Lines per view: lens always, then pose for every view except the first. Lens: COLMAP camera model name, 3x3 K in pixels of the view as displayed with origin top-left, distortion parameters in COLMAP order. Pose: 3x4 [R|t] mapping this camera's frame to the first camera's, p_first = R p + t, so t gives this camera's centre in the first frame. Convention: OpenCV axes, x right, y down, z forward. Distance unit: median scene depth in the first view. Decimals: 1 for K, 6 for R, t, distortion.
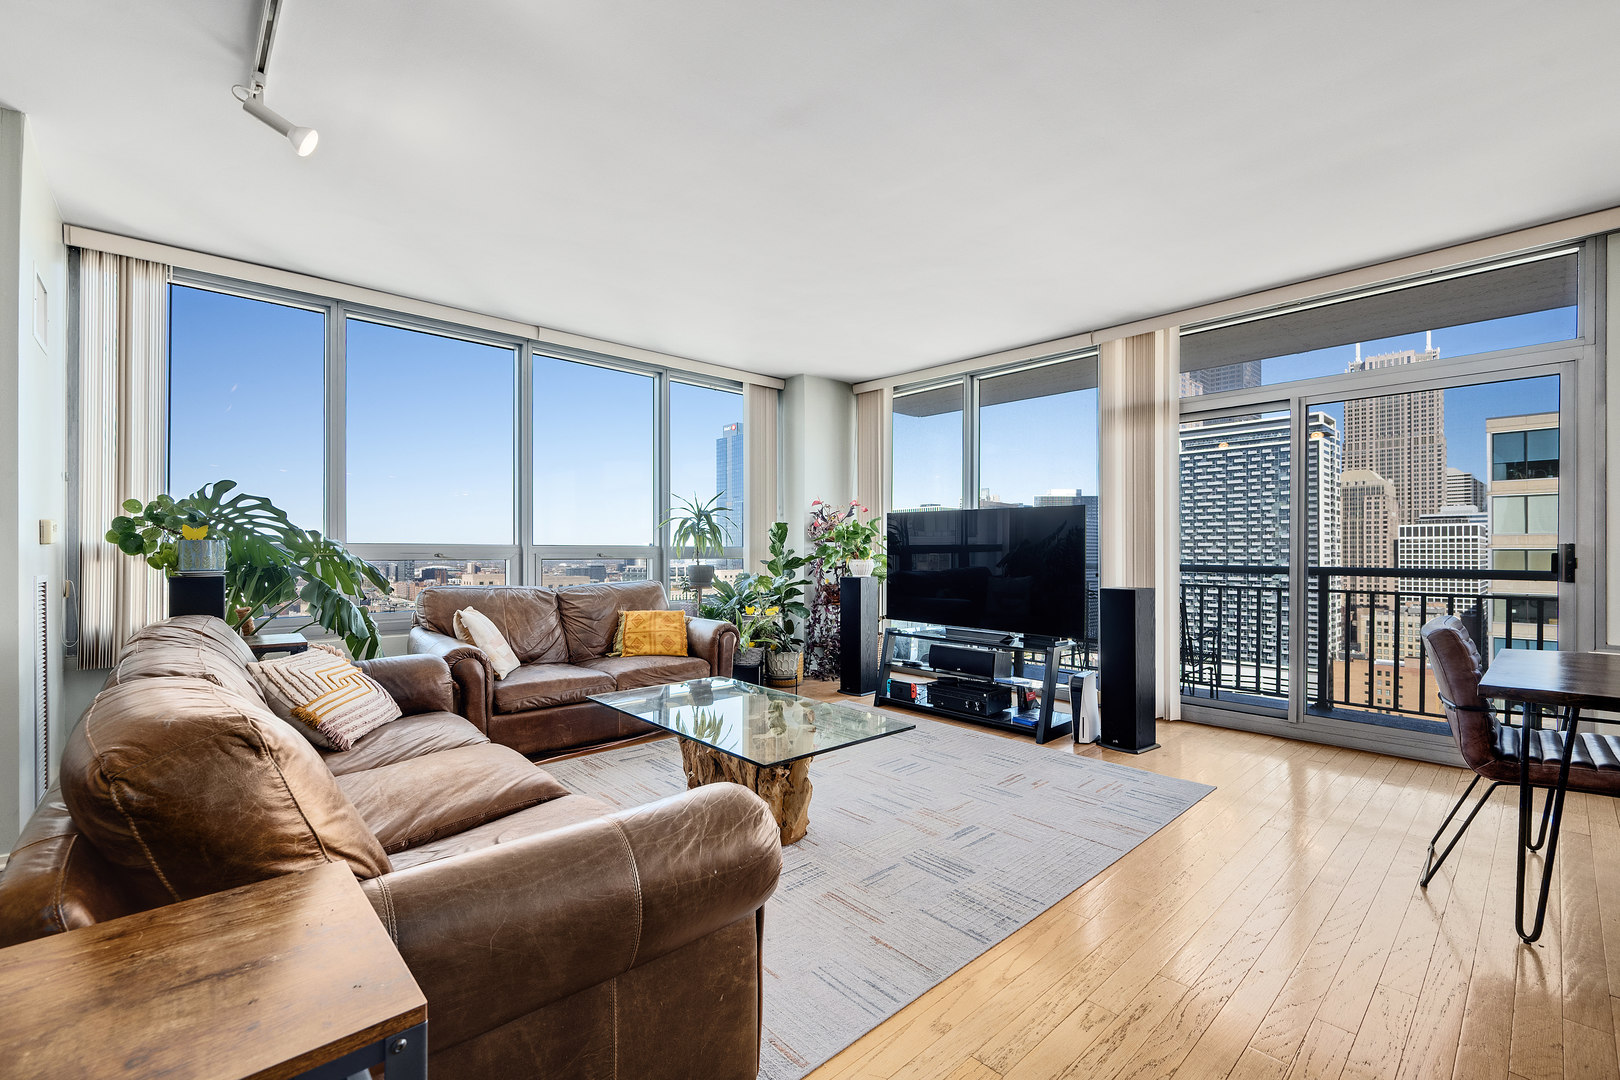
lens RADIAL K [[666.1, 0, 788.0], [0, 666.1, 547.3], [0, 0, 1]] dist [0.001654, 0.000248]
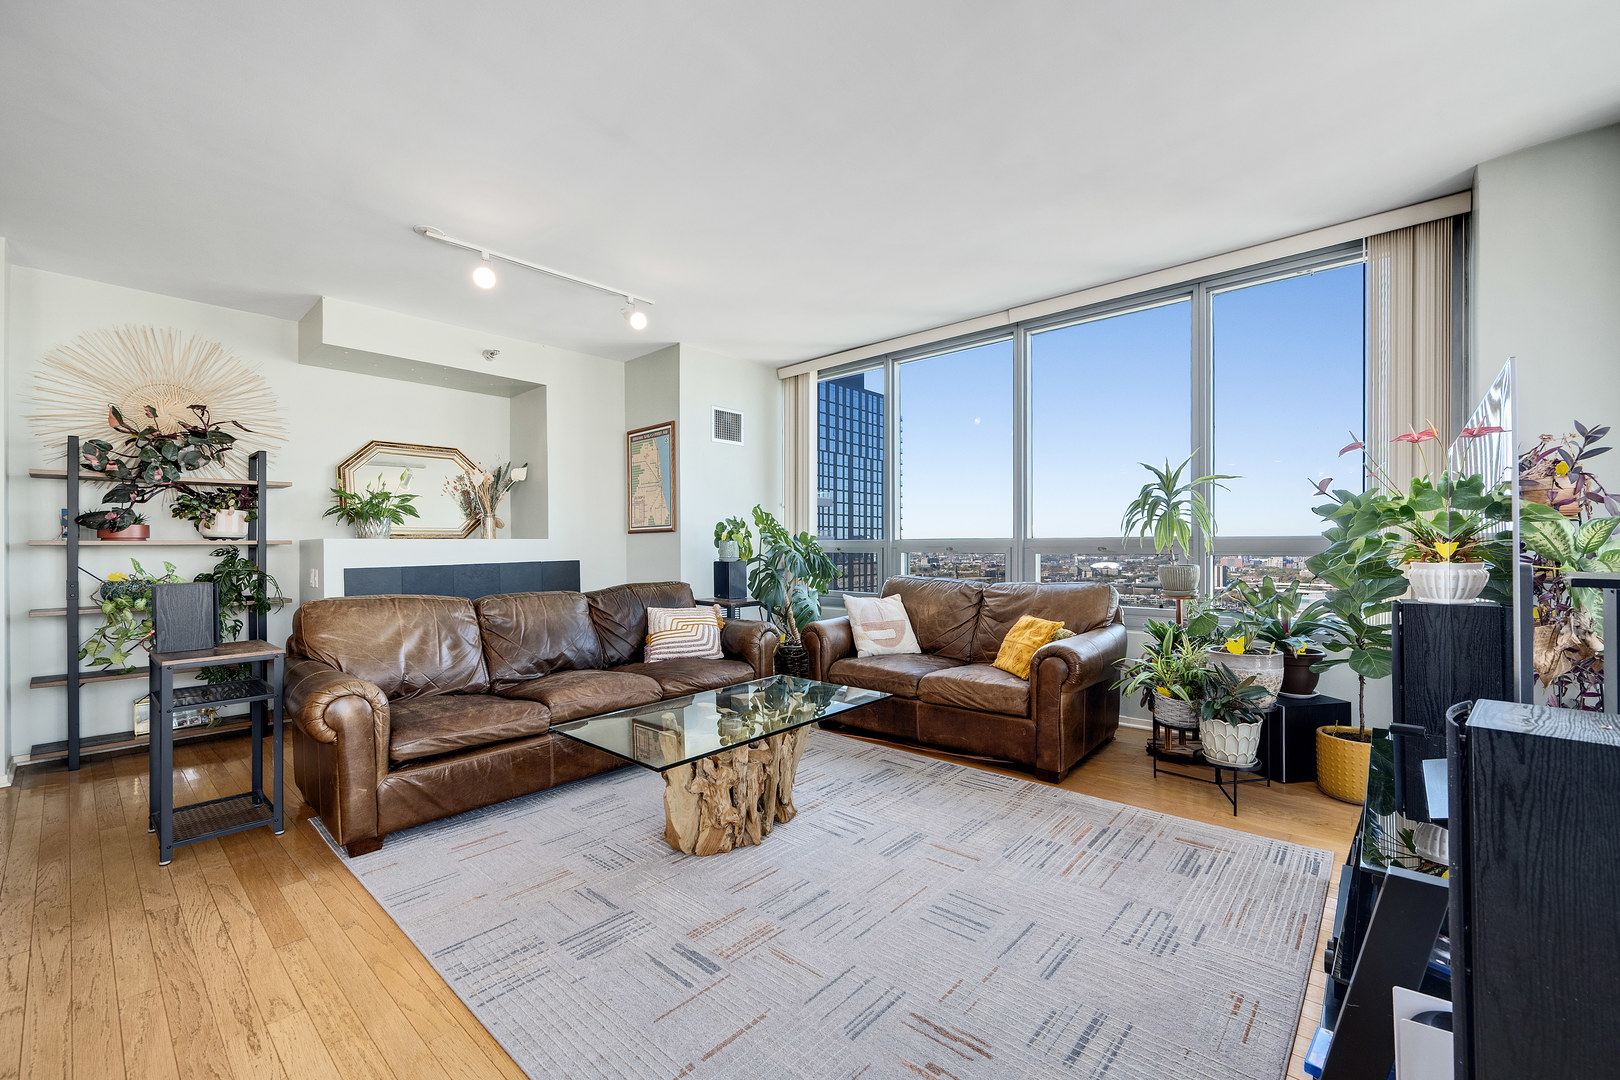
lens RADIAL K [[666.1, 0, 788.0], [0, 666.1, 547.3], [0, 0, 1]] dist [0.001654, 0.000248]
pose [[0.117927, 0.003117, -0.993017, 0.521982], [0.013385, 0.999899, 0.004728, 0.000192], [0.992932, -0.013849, 0.117874, 0.554765]]
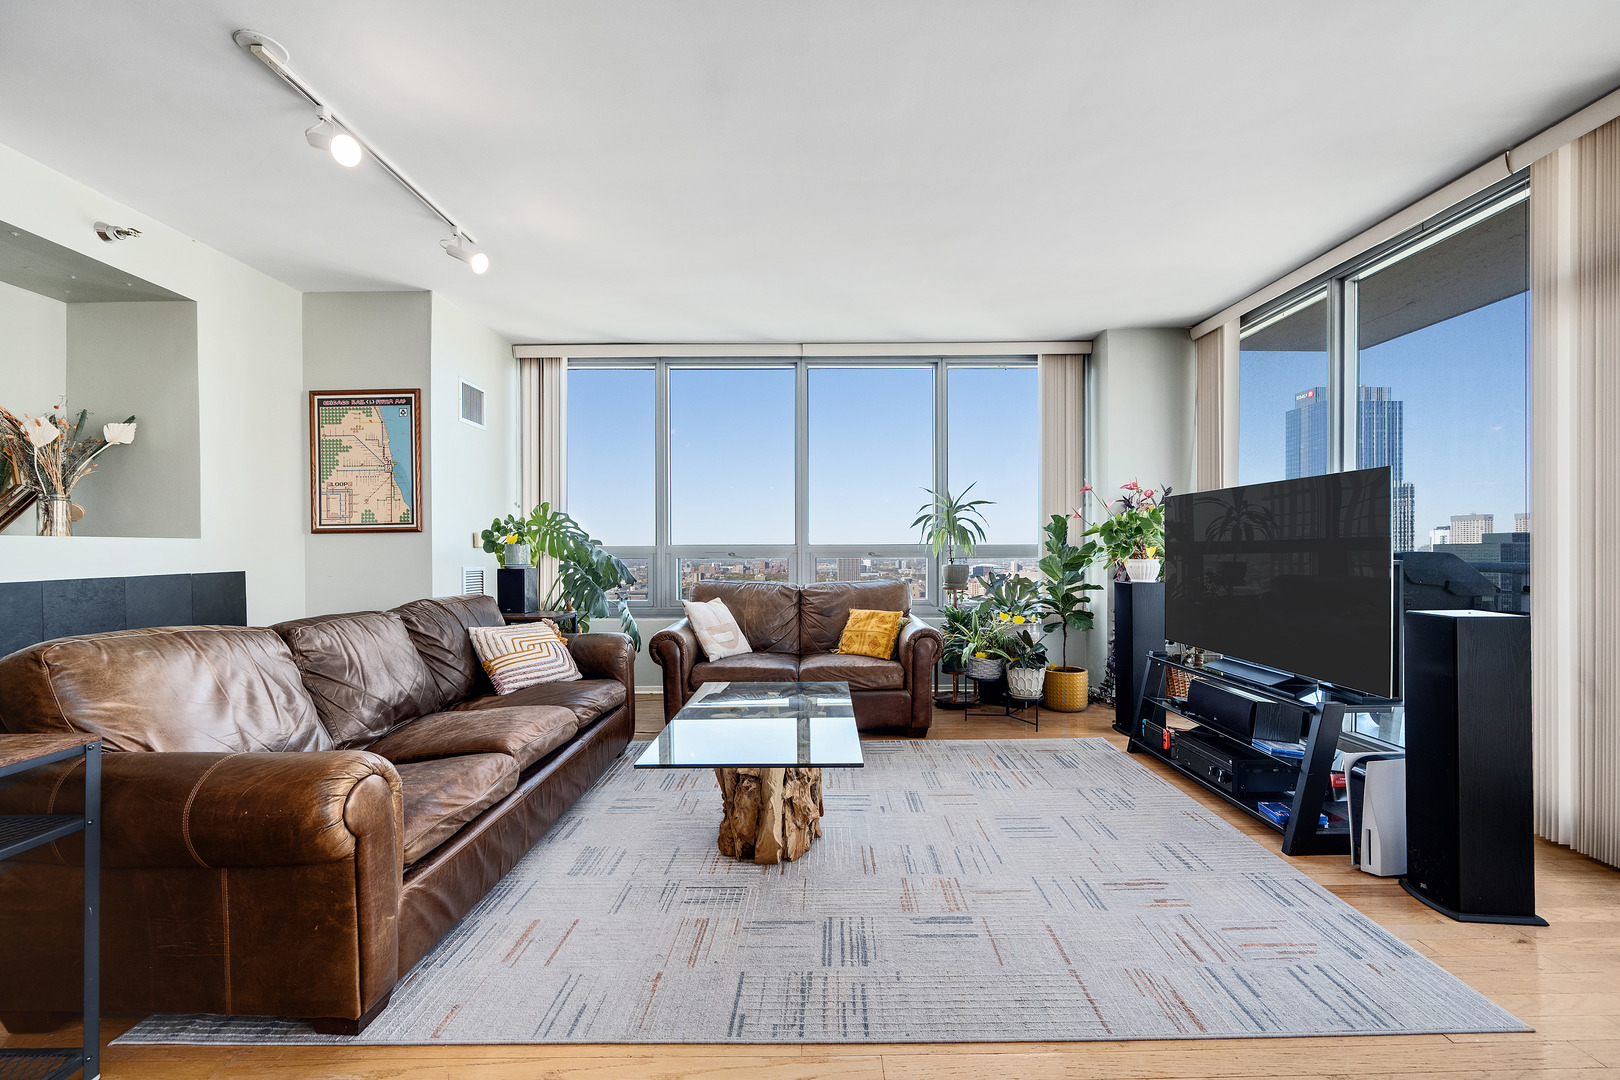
lens RADIAL K [[674.5, 0, 822.5], [0, 674.5, 554.3], [0, 0, 1]] dist [0.000482, -0.000090]
pose [[0.755361, -0.000615, -0.655309, 0.360633], [0.008699, 0.999921, 0.009088, 0.002297], [0.655251, -0.012565, 0.755307, 0.183078]]
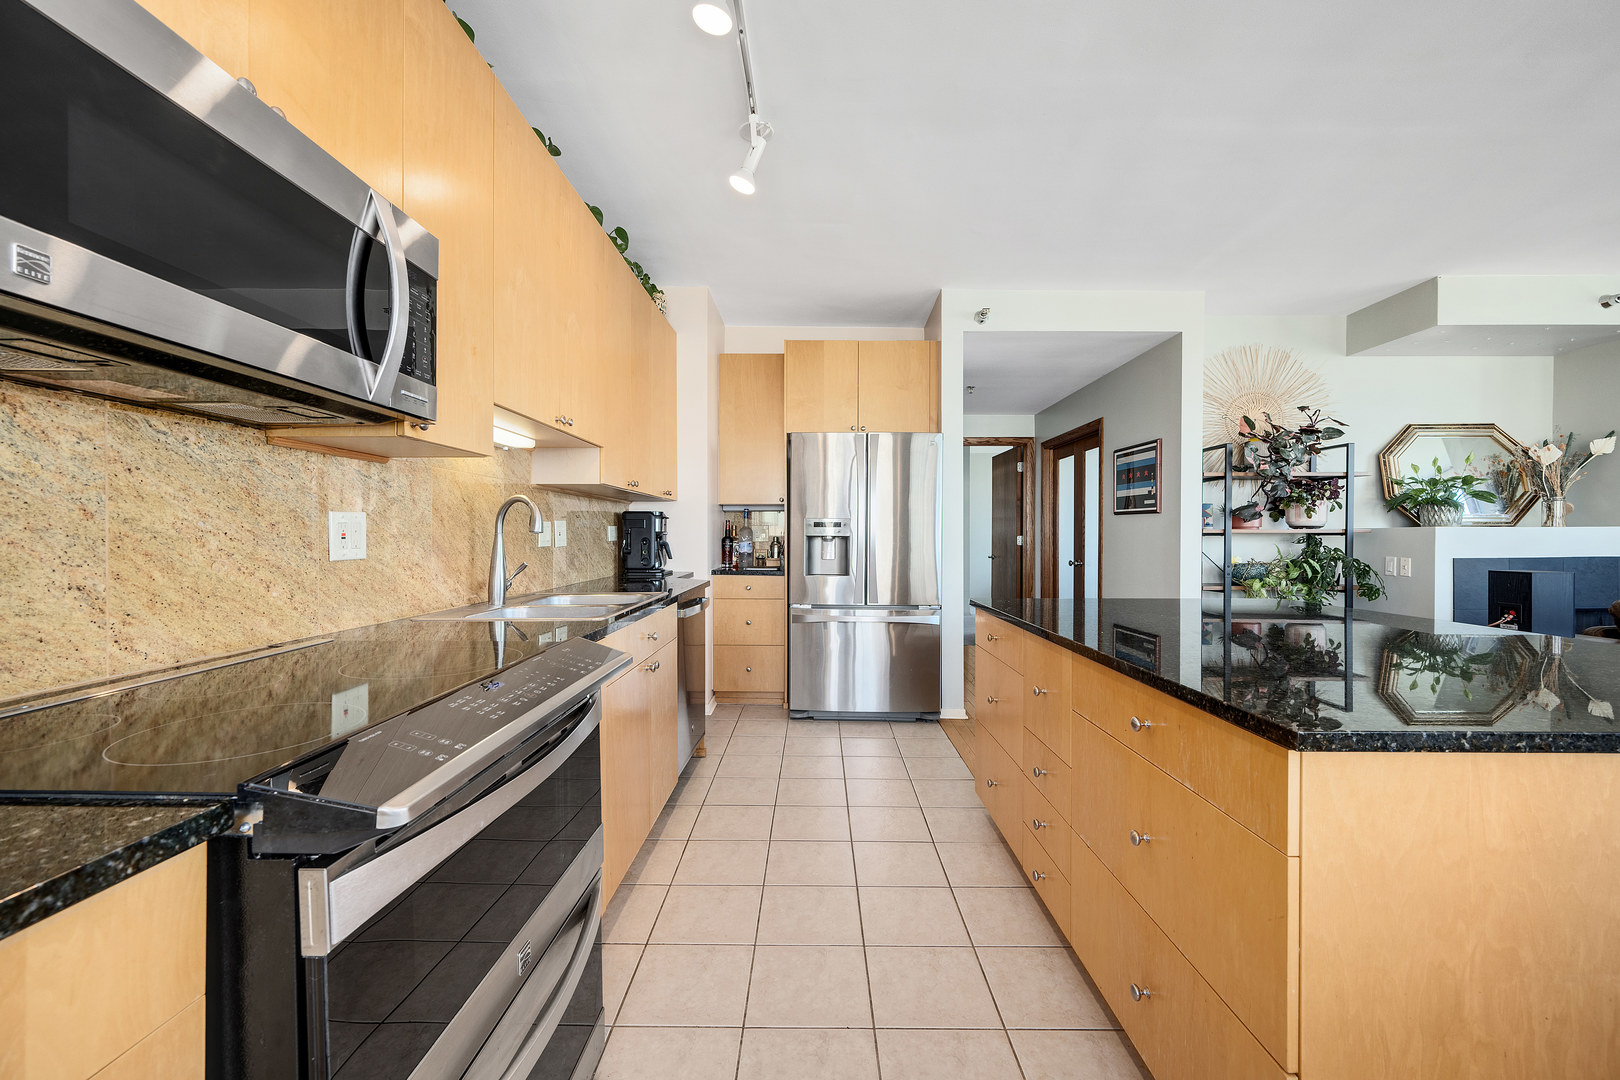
lens RADIAL K [[641.6, 0, 820.7], [0, 641.6, 542.5], [0, 0, 1]] dist [-0.000270, 0.000173]
pose [[-0.668549, 0.005882, -0.743645, 0.710185], [0.005333, 0.999981, 0.003115, -0.001096], [0.743649, -0.001883, -0.668568, 0.027533]]
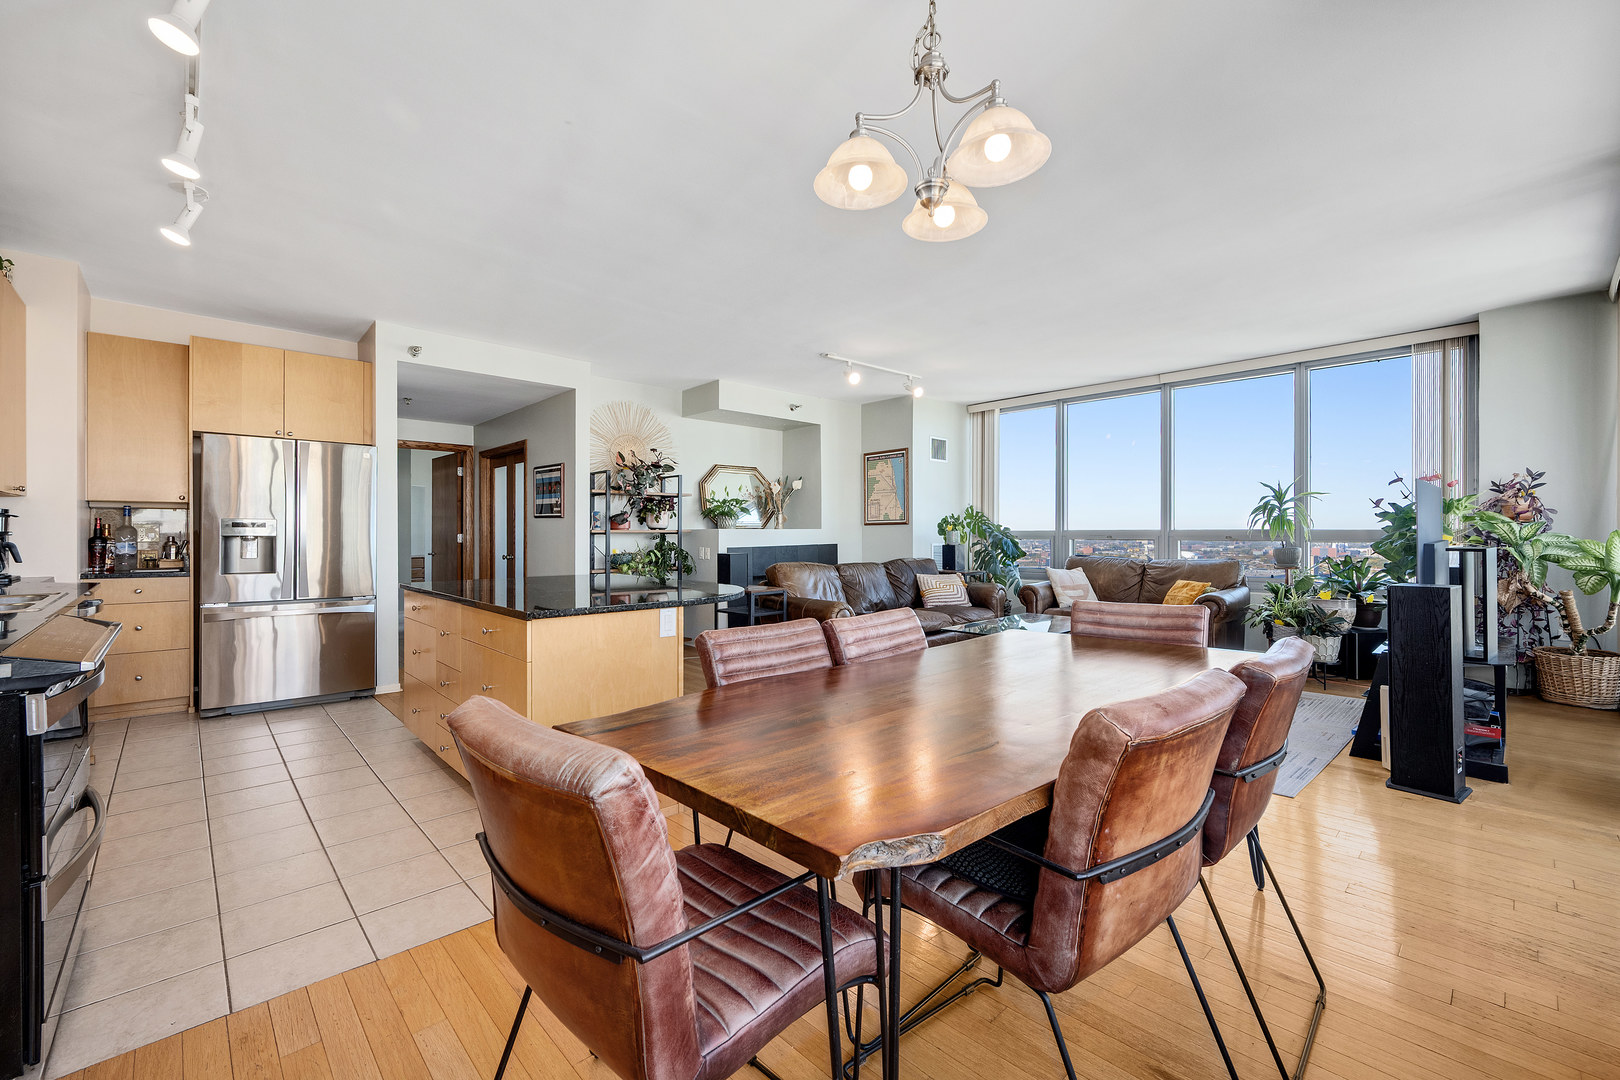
lens RADIAL K [[649.9, 0, 783.7], [0, 649.9, 532.1], [0, 0, 1]] dist [-0.000828, -0.000301]
pose [[0.010363, -0.001906, -0.999944, 0.960560], [0.008601, 0.999961, -0.001817, -0.004066], [0.999909, -0.008582, 0.010379, 0.184839]]
